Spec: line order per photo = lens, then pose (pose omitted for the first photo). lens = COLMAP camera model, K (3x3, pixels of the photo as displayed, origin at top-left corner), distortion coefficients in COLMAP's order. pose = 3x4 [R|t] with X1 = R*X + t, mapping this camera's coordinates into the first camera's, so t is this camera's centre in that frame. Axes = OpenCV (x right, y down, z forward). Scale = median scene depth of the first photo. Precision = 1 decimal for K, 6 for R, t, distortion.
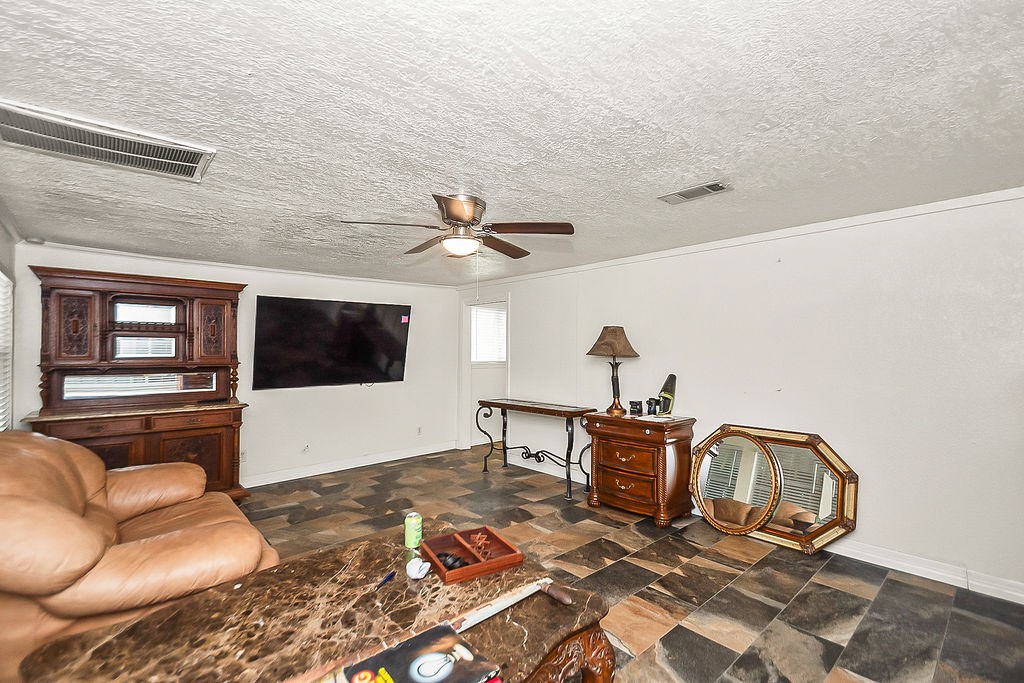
lens RADIAL K [[457.0, 0, 511.8], [0, 457.0, 347.9], [0, 0, 1]] dist [0.032404, -0.021095]
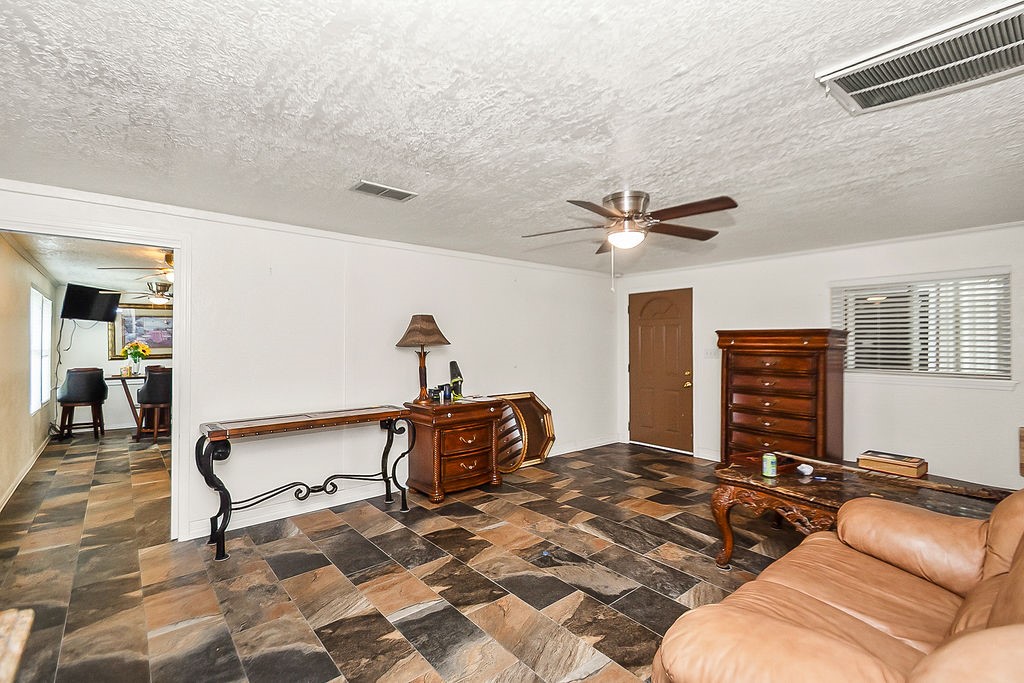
lens RADIAL K [[455.7, 0, 517.6], [0, 455.7, 339.5], [0, 0, 1]] dist [0.030986, -0.019934]
pose [[0.030098, 0.005804, 0.999530, -0.757446], [-0.007988, 0.999953, -0.005566, 0.009601], [-0.999515, -0.007817, 0.030143, 0.791031]]
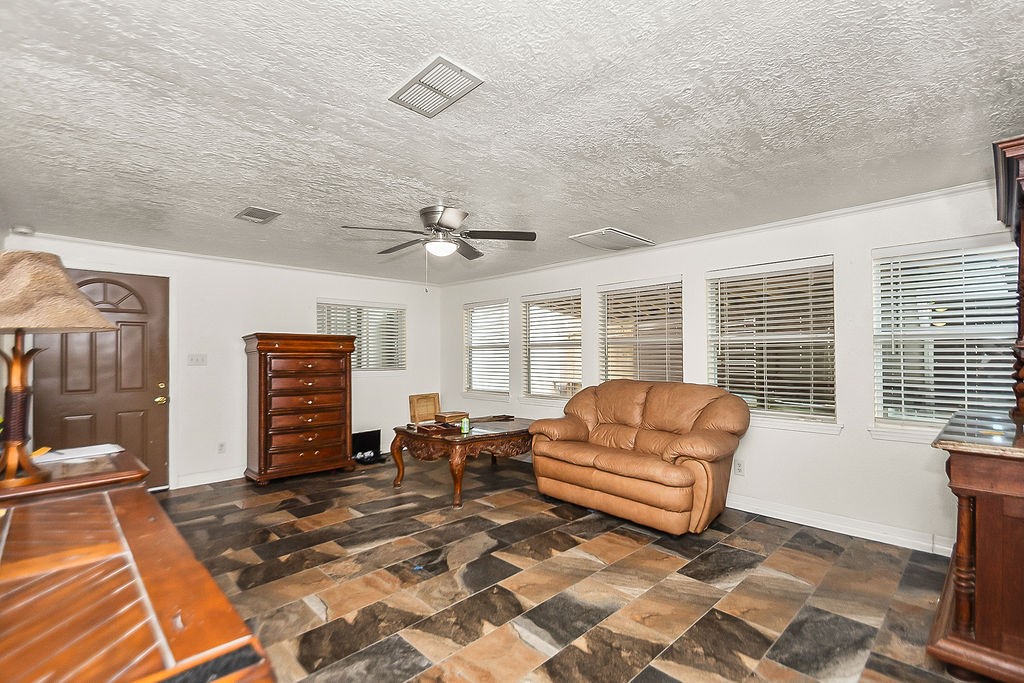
lens RADIAL K [[457.0, 0, 511.8], [0, 457.0, 347.9], [0, 0, 1]] dist [0.032404, -0.021095]
pose [[-0.999477, 0.004723, -0.031985, -0.164341], [0.005622, 0.999590, -0.028062, 0.045113], [0.031840, -0.028227, -0.999094, 1.421840]]
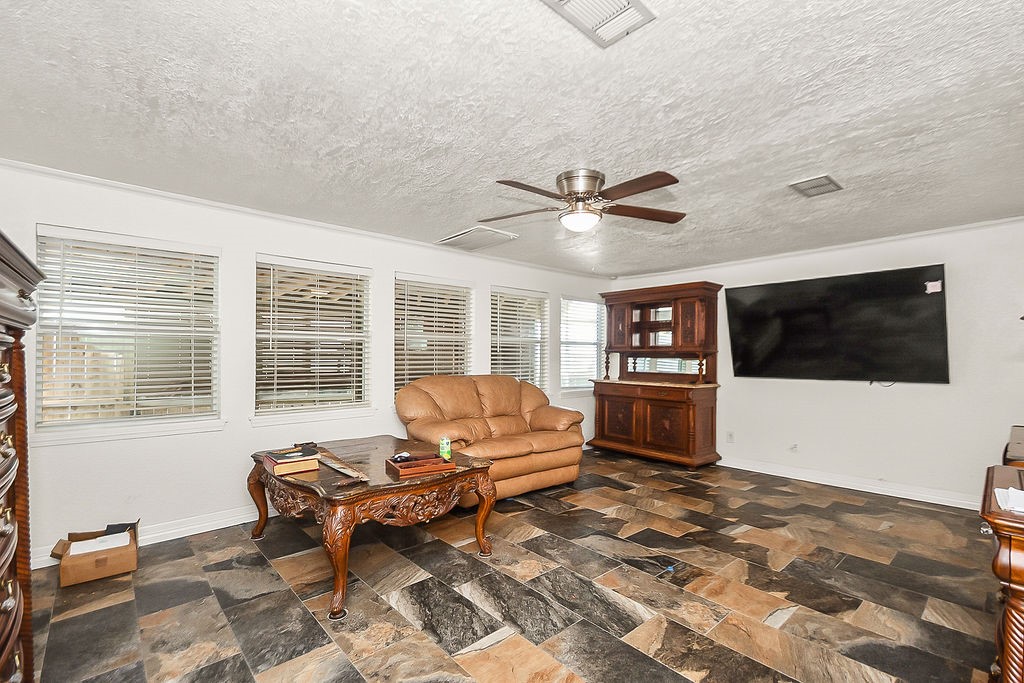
lens RADIAL K [[457.0, 0, 511.8], [0, 457.0, 347.9], [0, 0, 1]] dist [0.032404, -0.021095]
pose [[-0.011890, -0.012007, -0.999857, 0.577168], [0.001583, 0.999926, -0.012026, 0.041017], [0.999928, -0.001726, -0.011870, 0.560265]]
